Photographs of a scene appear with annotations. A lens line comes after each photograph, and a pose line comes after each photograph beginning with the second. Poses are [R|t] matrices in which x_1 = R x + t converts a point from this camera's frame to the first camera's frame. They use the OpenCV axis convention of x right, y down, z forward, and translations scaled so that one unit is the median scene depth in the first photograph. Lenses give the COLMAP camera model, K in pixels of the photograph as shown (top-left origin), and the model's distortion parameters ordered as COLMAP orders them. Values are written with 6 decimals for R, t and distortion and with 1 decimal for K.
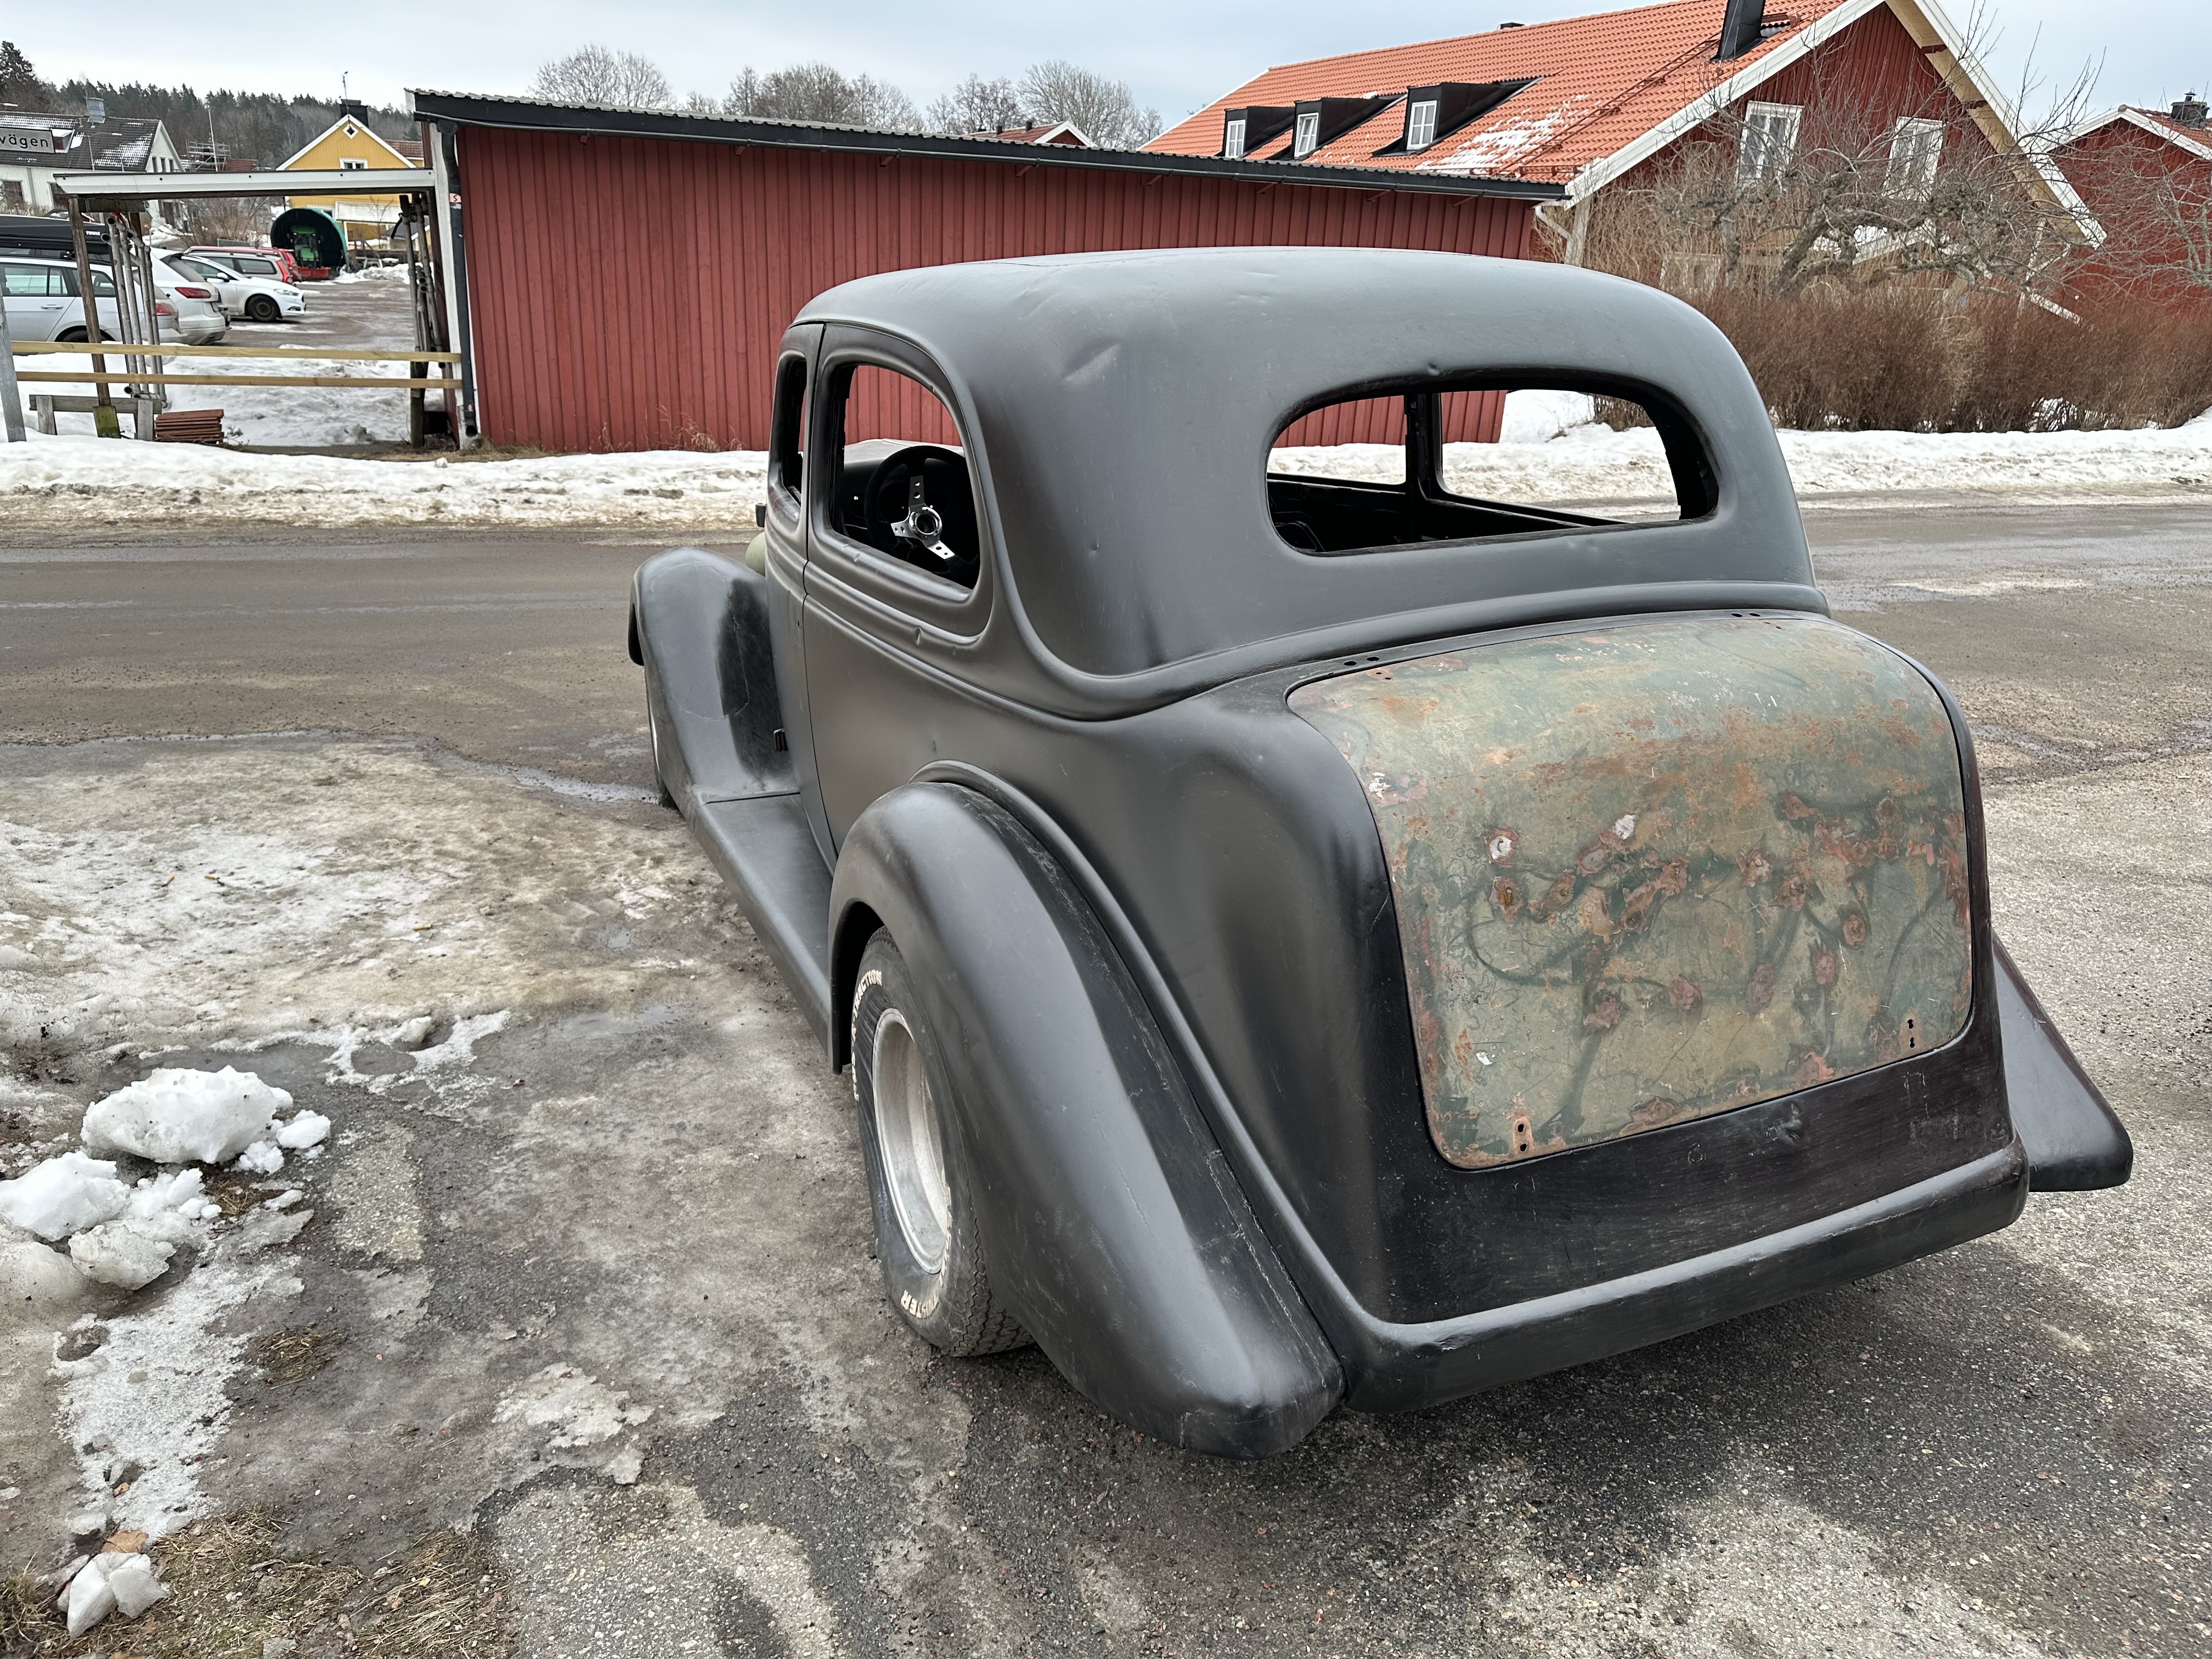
lens RADIAL K [[1575.3, 0, 1106.0], [0, 1575.3, 829.5], [0, 0, 1]] dist [0.097520, -0.139971]
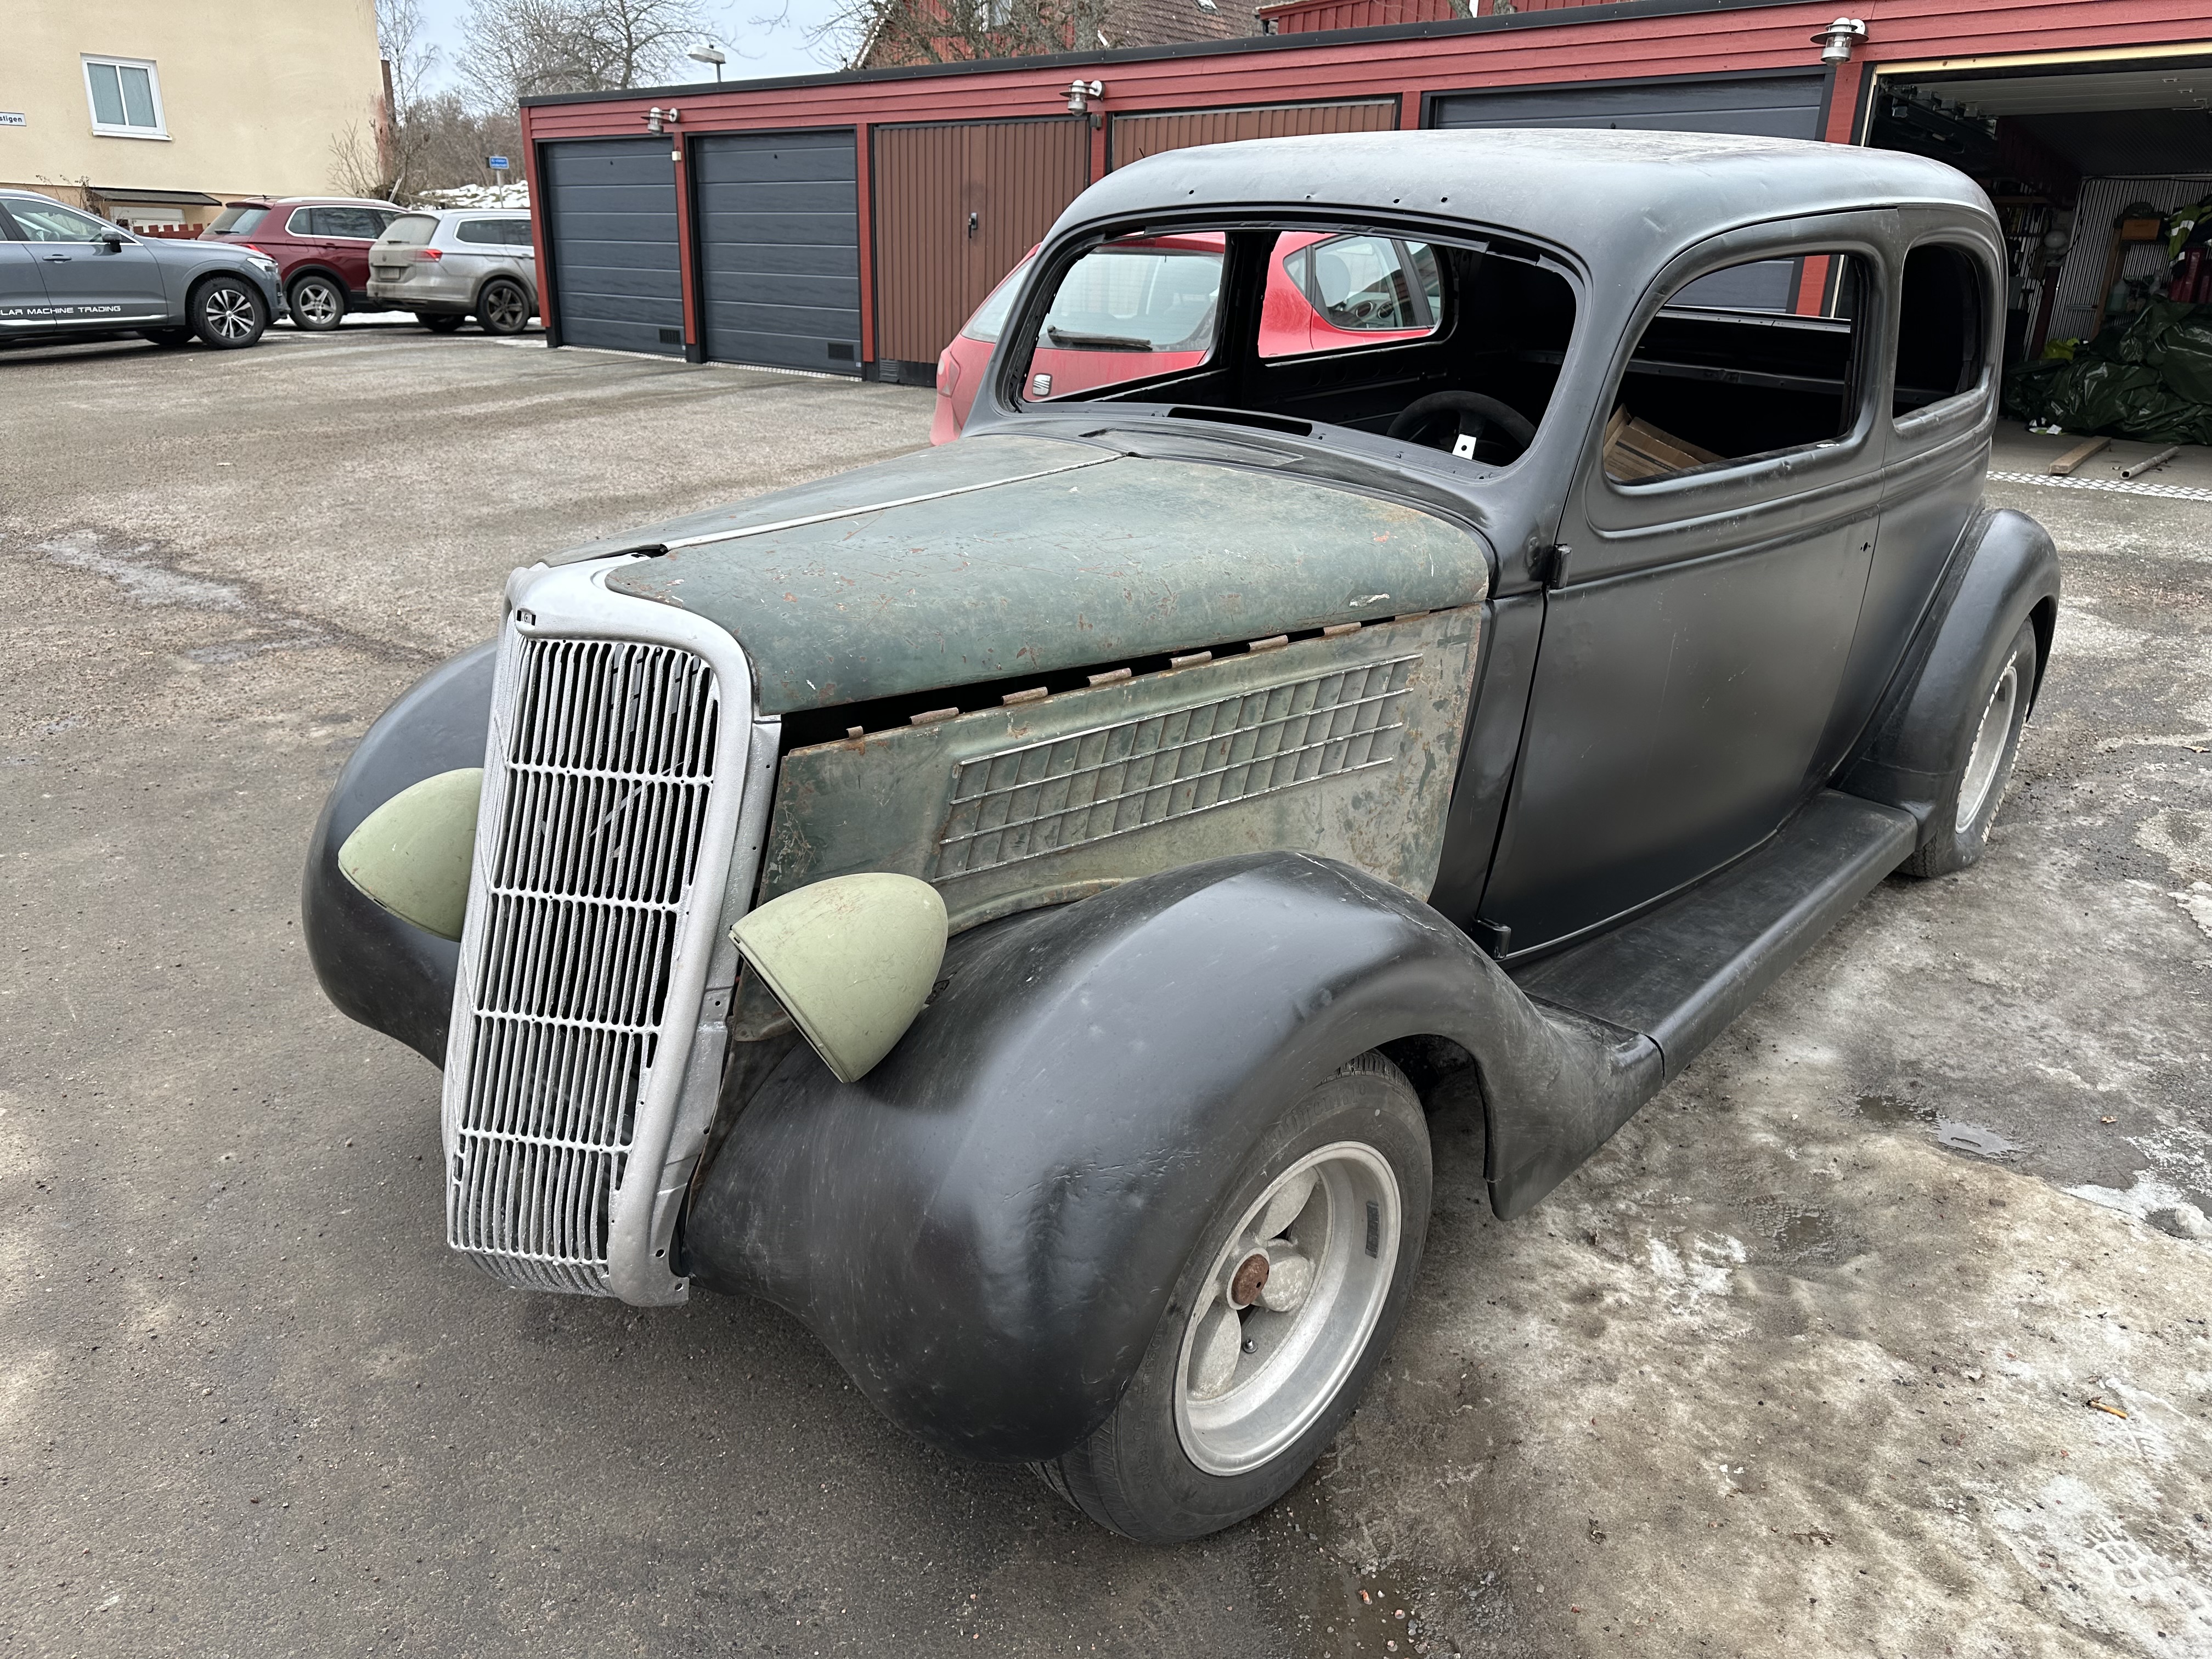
lens RADIAL K [[1548.0, 0, 1106.0], [0, 1548.0, 829.5], [0, 0, 1]] dist [0.008680, 0.003604]
pose [[-0.419826, -0.365338, 0.830828, -0.628851], [0.271072, 0.823153, 0.498938, -0.436363], [-0.866179, 0.434681, -0.246548, 1.287723]]
